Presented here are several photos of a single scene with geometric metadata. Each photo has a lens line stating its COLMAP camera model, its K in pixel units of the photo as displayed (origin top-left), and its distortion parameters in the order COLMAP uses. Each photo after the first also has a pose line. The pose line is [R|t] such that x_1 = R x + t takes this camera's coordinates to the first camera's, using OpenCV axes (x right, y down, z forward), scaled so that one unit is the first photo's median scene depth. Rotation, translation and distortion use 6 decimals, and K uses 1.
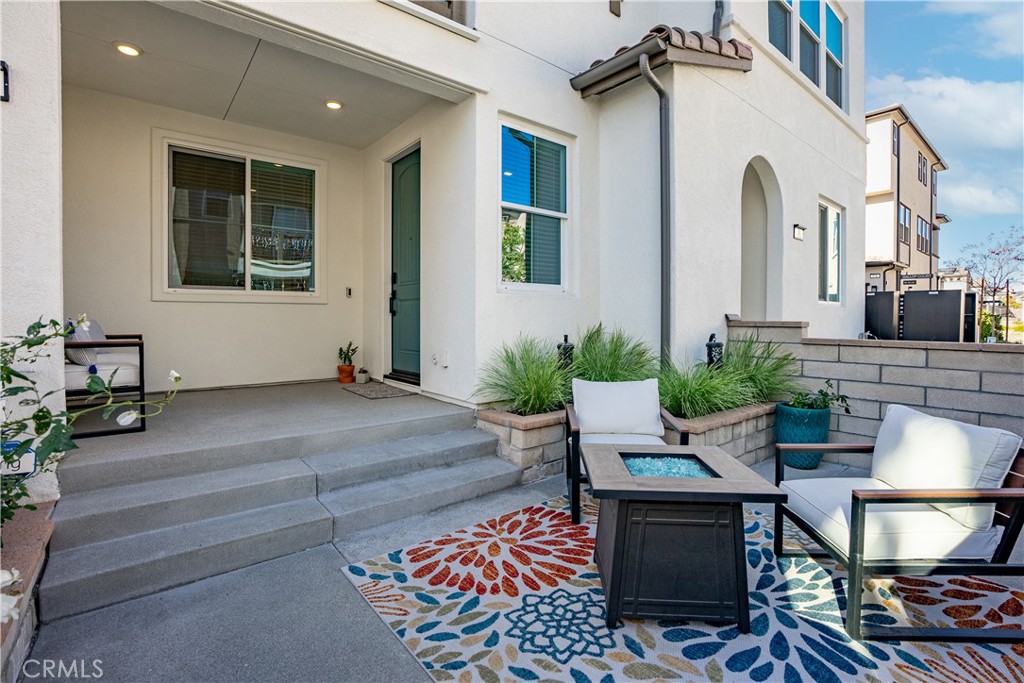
lens RADIAL K [[462.8, 0, 473.6], [0, 462.8, 321.4], [0, 0, 1]] dist [-0.021110, 0.006329]
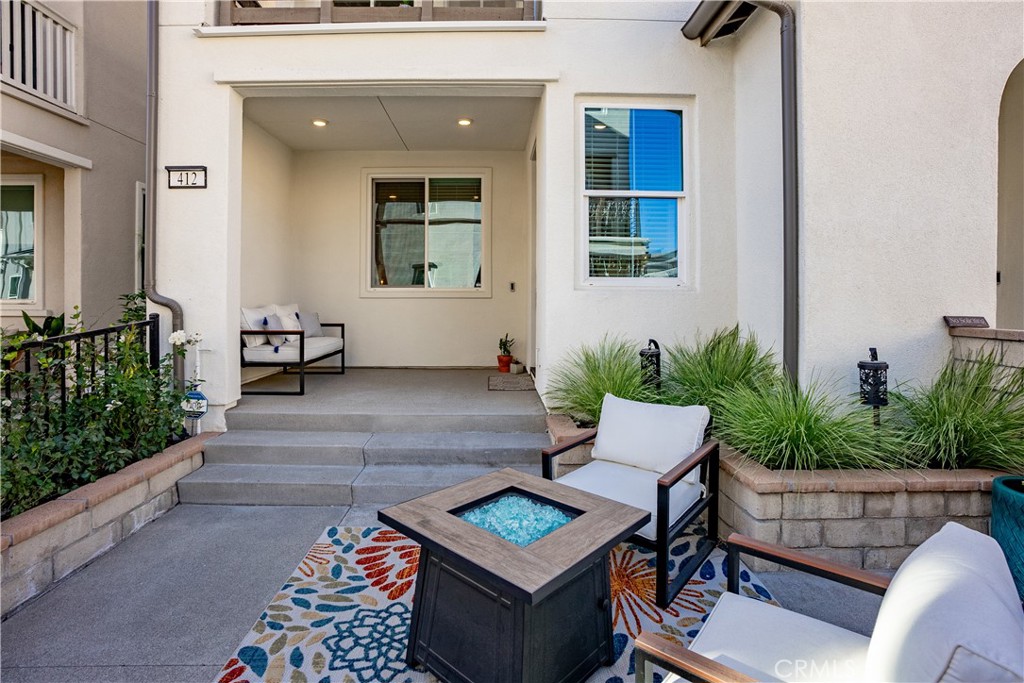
lens RADIAL K [[462.8, 0, 496.9], [0, 462.8, 299.4], [0, 0, 1]] dist [-0.021110, 0.006329]
pose [[0.806484, -0.001582, -0.591254, 0.676300], [-0.004944, 0.999943, -0.009419, -0.049974], [0.591235, 0.010519, 0.806431, 0.230570]]
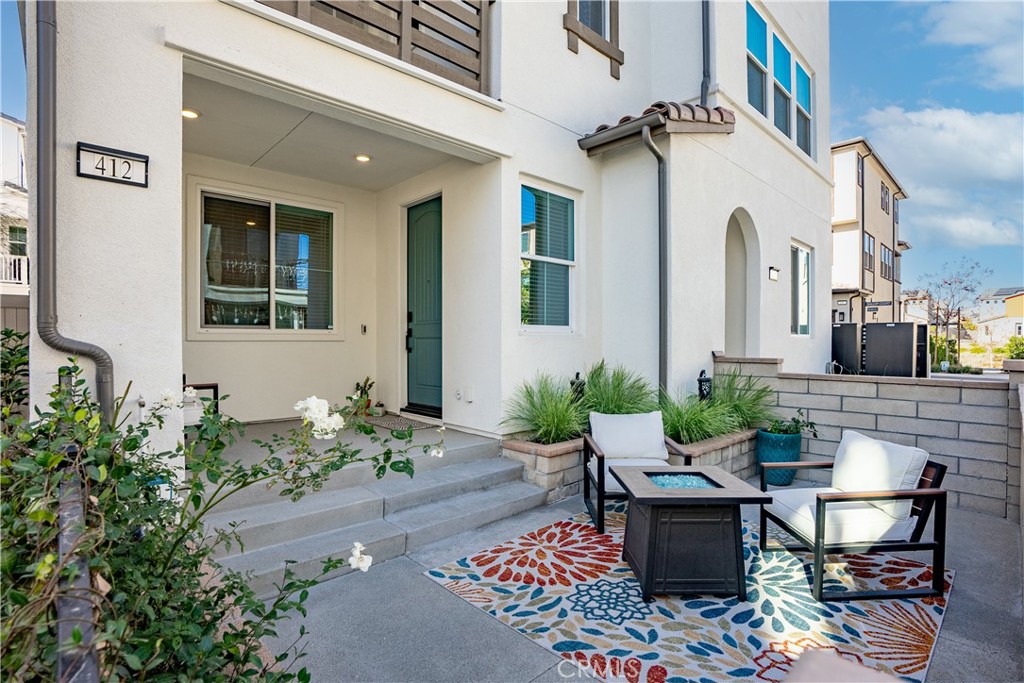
lens RADIAL K [[493.5, 0, 479.1], [0, 493.5, 344.1], [0, 0, 1]] dist [-0.011747, 0.000970]
pose [[0.996637, -0.002542, 0.081908, -0.205825], [0.002687, 0.999995, -0.001659, -0.055804], [-0.081904, 0.001873, 0.996638, -0.262888]]
